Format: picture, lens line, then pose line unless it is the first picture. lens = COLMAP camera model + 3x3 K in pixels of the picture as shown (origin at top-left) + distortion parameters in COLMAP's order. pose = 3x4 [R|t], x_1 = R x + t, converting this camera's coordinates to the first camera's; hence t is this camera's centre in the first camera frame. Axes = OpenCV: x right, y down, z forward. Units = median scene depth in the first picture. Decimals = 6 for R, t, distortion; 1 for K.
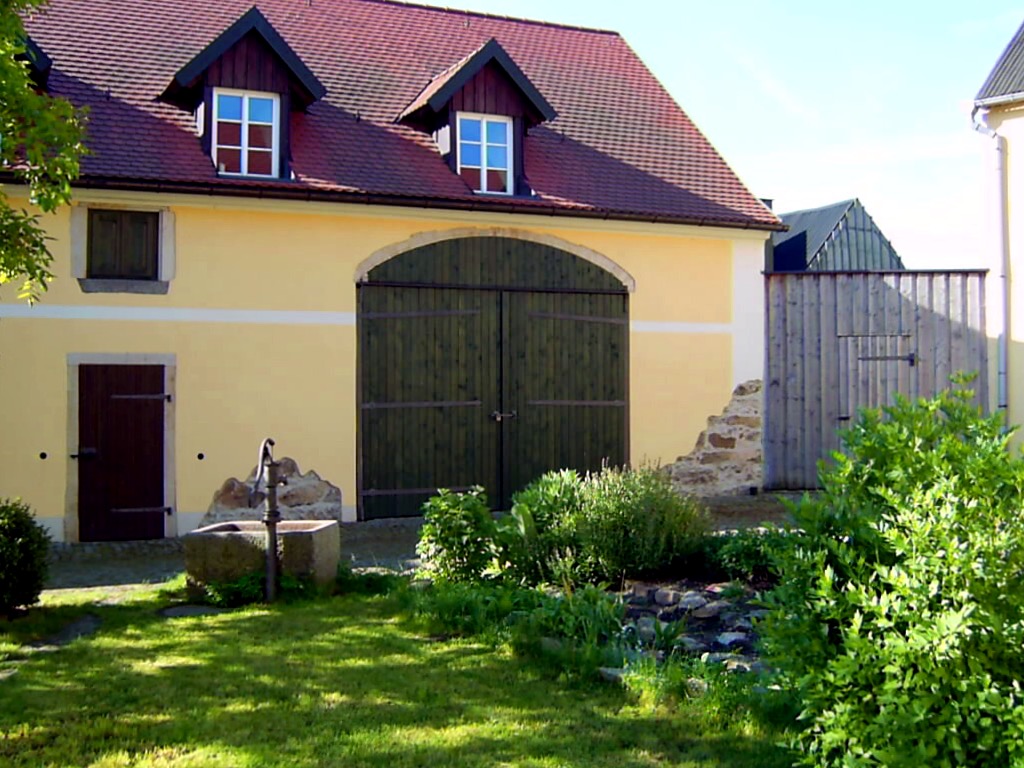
lens RADIAL K [[1081.8, 0, 512.0], [0, 1081.8, 384.0], [0, 0, 1]] dist [-0.001391, -0.001828]
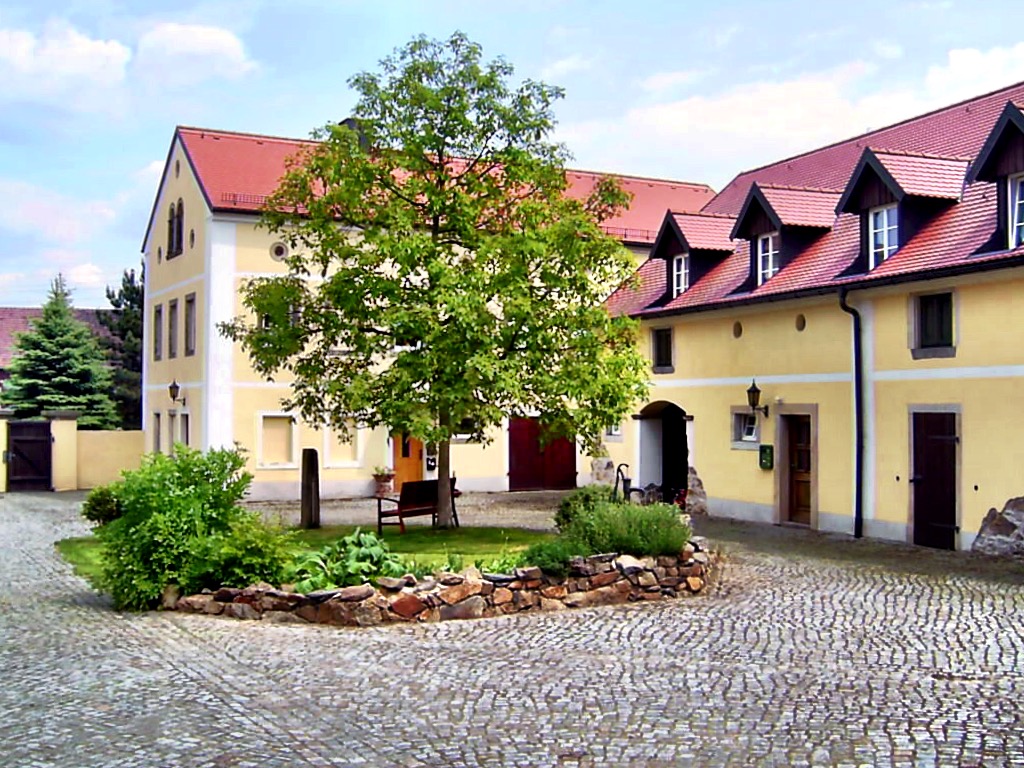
lens RADIAL K [[1081.8, 0, 512.0], [0, 1081.8, 384.0], [0, 0, 1]] dist [-0.001391, -0.001828]
pose [[0.071448, -0.029762, -0.997000, 0.905240], [-0.008154, 0.999504, -0.030421, -0.008678], [0.997411, 0.010303, 0.071170, 0.396850]]
